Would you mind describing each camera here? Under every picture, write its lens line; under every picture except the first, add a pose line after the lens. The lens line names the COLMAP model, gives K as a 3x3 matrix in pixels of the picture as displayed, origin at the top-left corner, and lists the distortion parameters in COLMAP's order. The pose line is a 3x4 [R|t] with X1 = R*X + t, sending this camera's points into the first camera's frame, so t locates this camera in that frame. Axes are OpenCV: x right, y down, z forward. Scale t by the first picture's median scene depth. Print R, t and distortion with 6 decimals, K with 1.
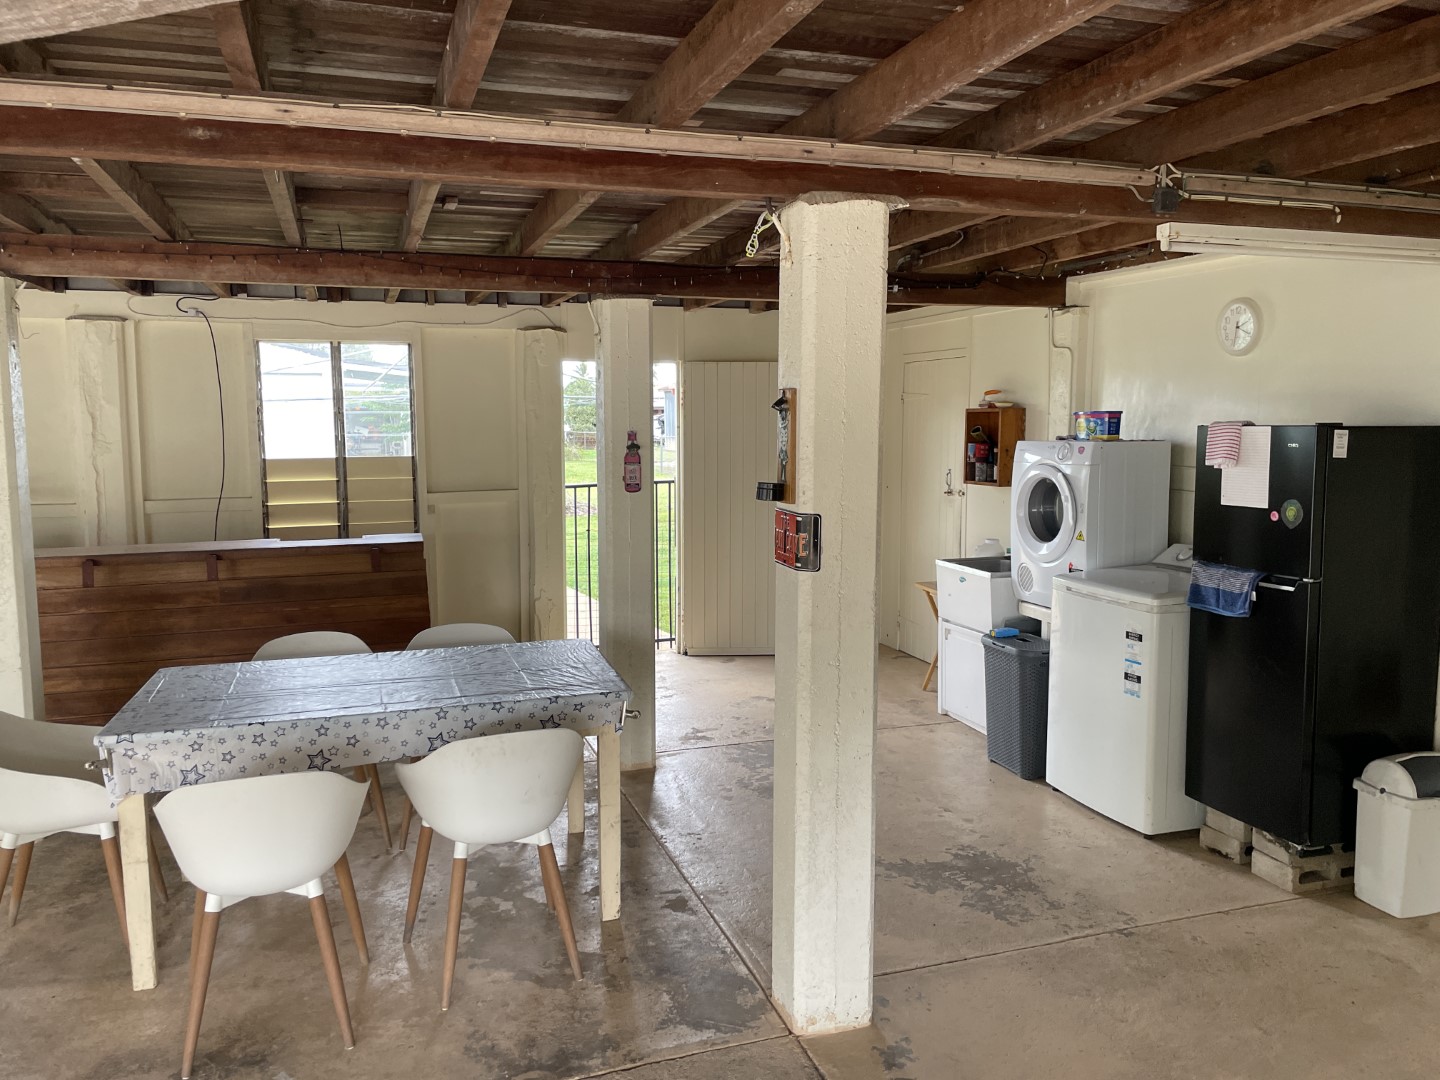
lens RADIAL K [[1119.5, 0, 724.2], [0, 1119.5, 535.1], [0, 0, 1]] dist [0.052775, -0.044273]
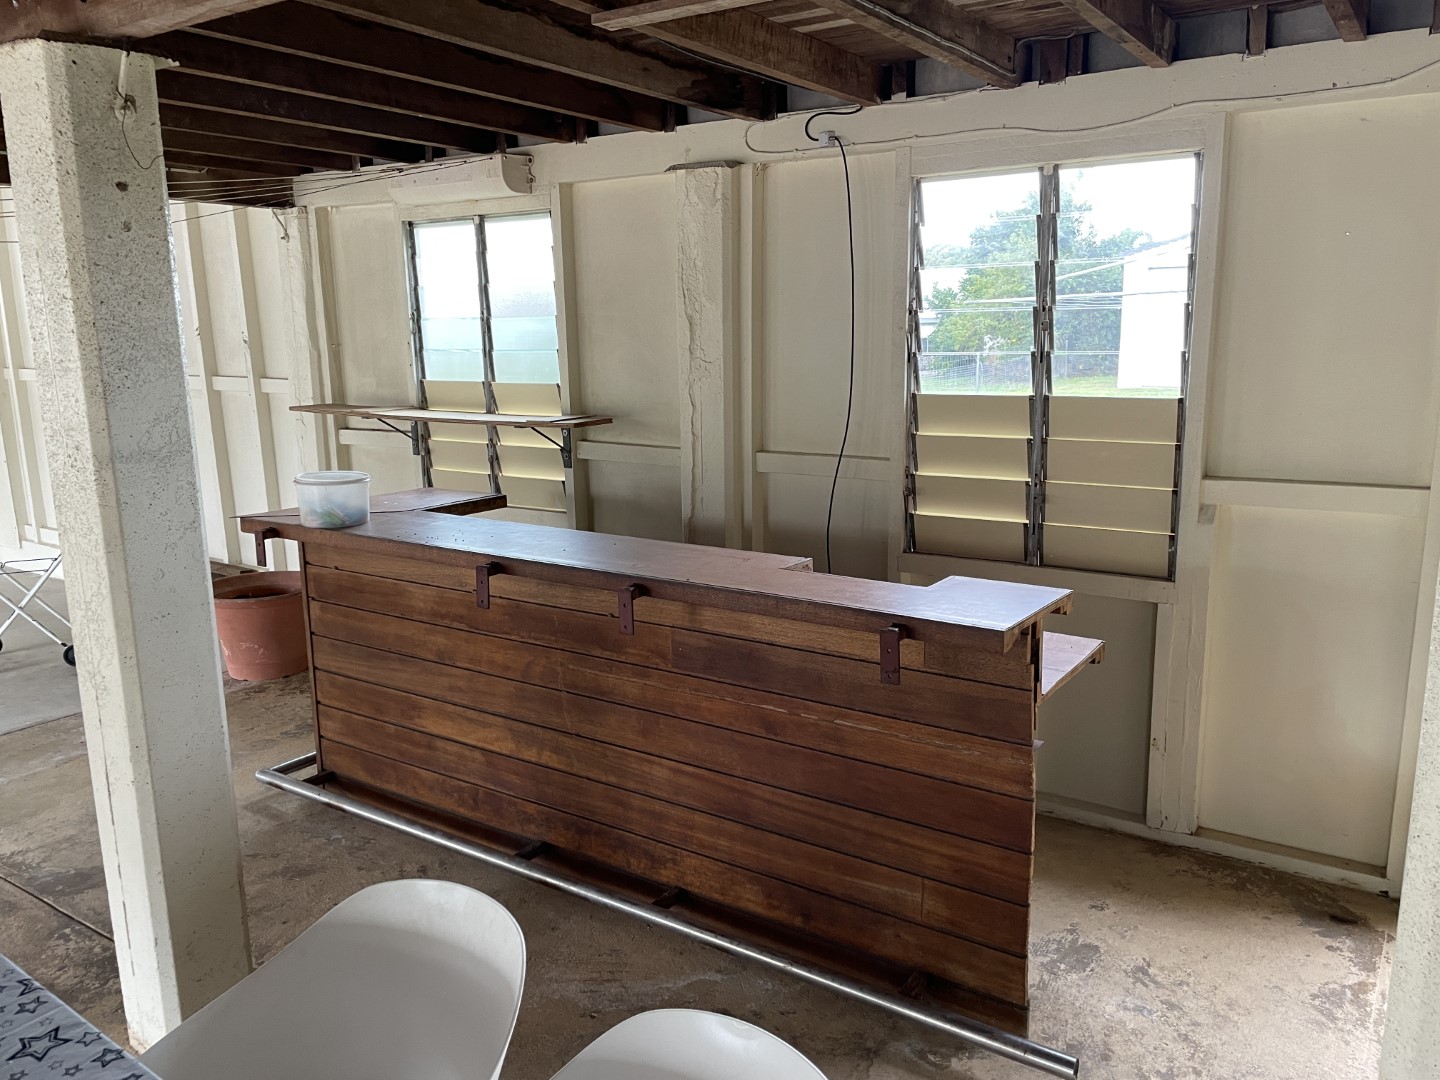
lens RADIAL K [[1119.5, 0, 721.5], [0, 1119.5, 547.3], [0, 0, 1]] dist [0.052775, -0.044273]
pose [[0.600116, 0.157221, -0.784310, -0.009802], [-0.072578, 0.987152, 0.142349, -0.068357], [0.796613, -0.028502, 0.603817, 0.609713]]
